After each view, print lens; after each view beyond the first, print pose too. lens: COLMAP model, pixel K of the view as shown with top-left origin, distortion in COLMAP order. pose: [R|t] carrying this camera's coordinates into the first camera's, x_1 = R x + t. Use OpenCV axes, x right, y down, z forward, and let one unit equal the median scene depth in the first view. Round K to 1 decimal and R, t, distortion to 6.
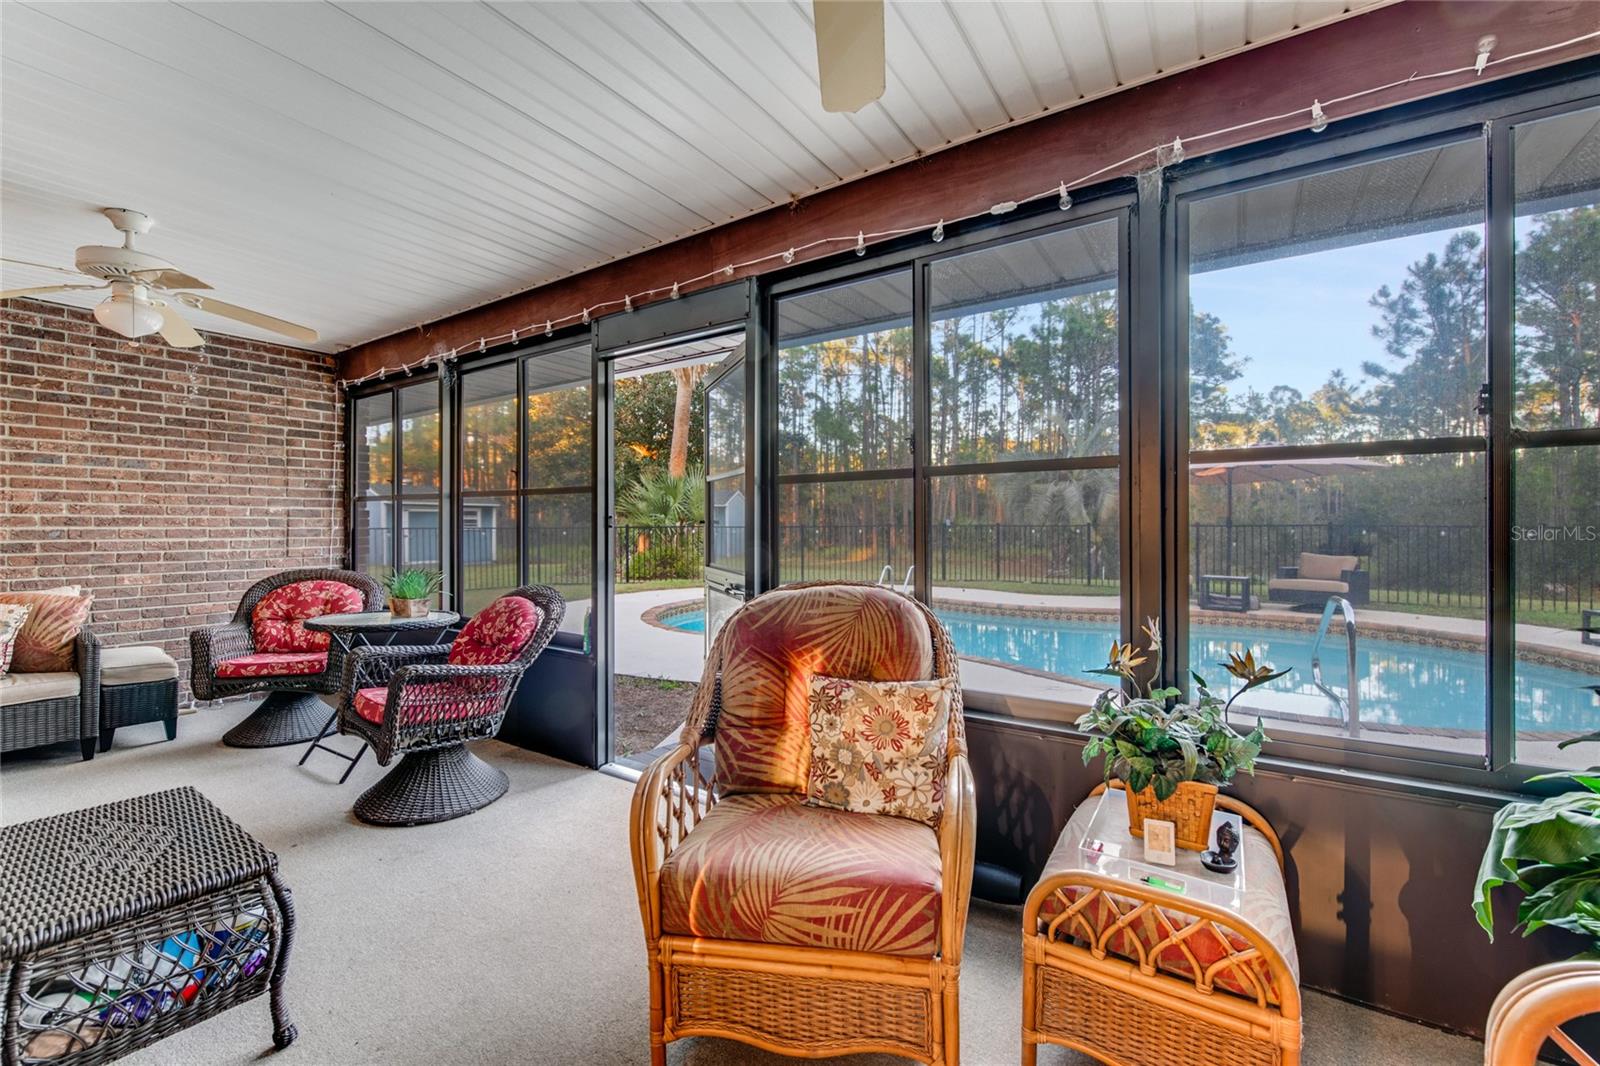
lens RADIAL K [[643.6, 0, 806.9], [0, 643.6, 526.0], [0, 0, 1]] dist [-0.005522, -0.001191]
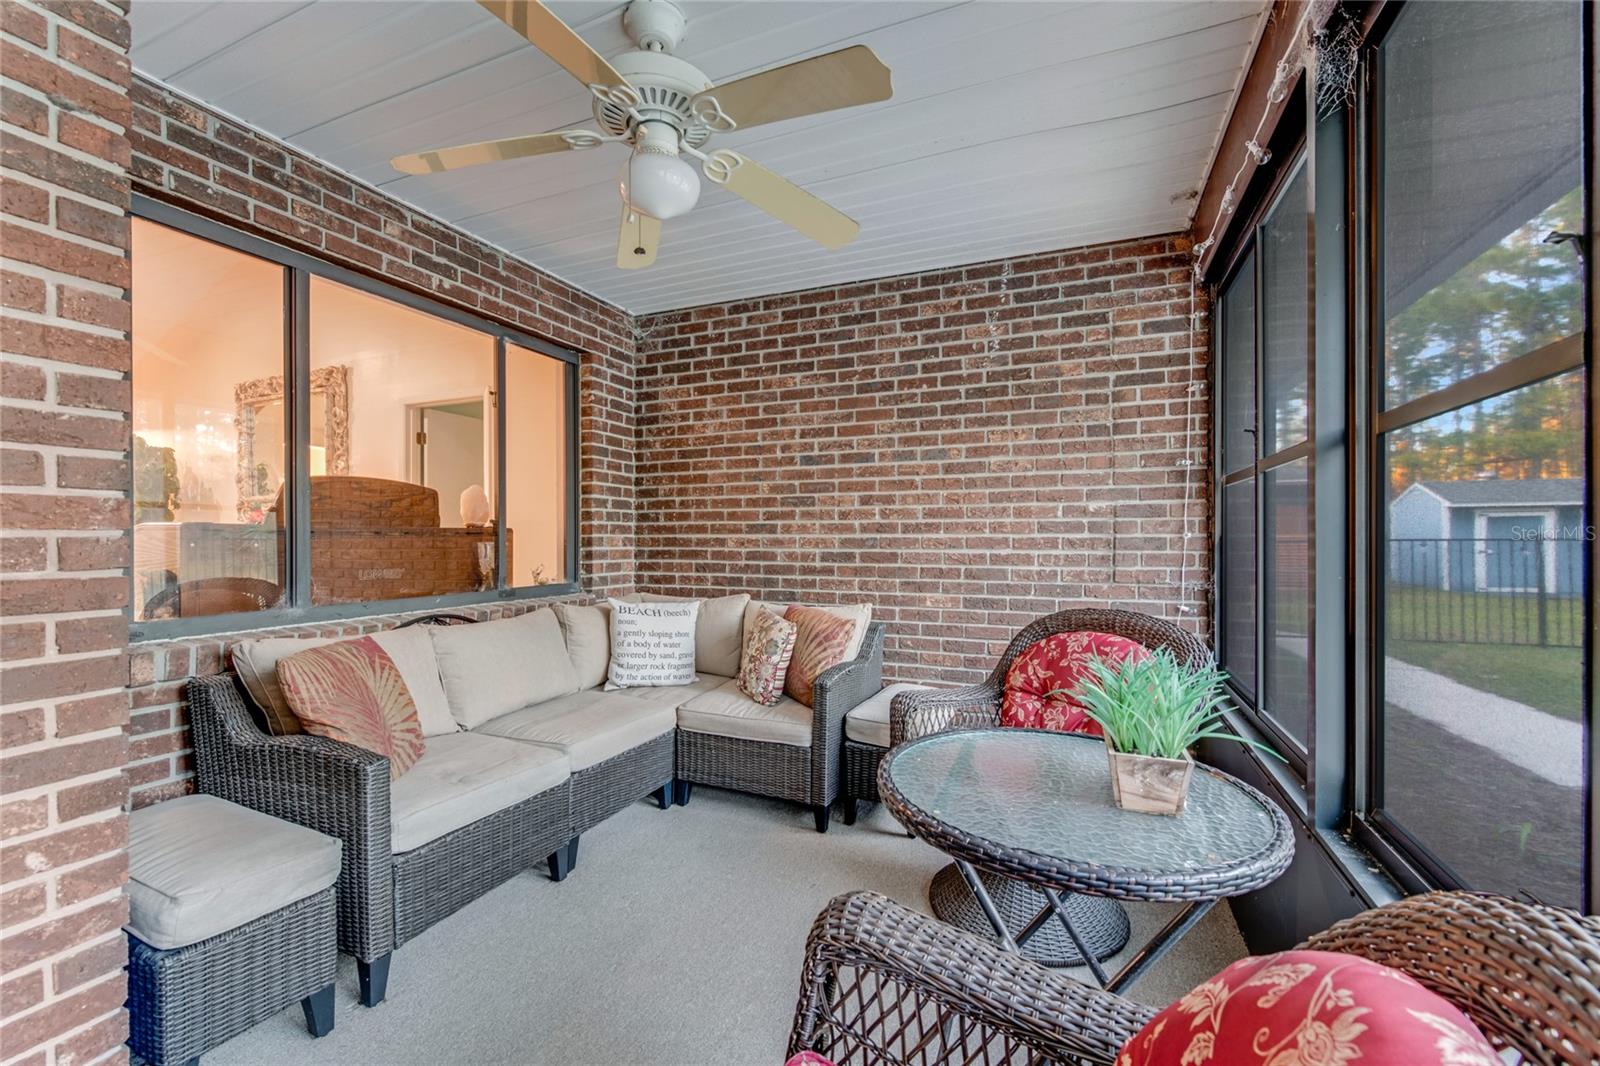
lens RADIAL K [[643.6, 0, 811.6], [0, 643.6, 539.9], [0, 0, 1]] dist [-0.005522, -0.001191]
pose [[0.180598, 0.000168, -0.983557, -0.277309], [0.001601, 0.999999, 0.000465, 0.007408], [0.983556, -0.001659, 0.180598, 0.658537]]
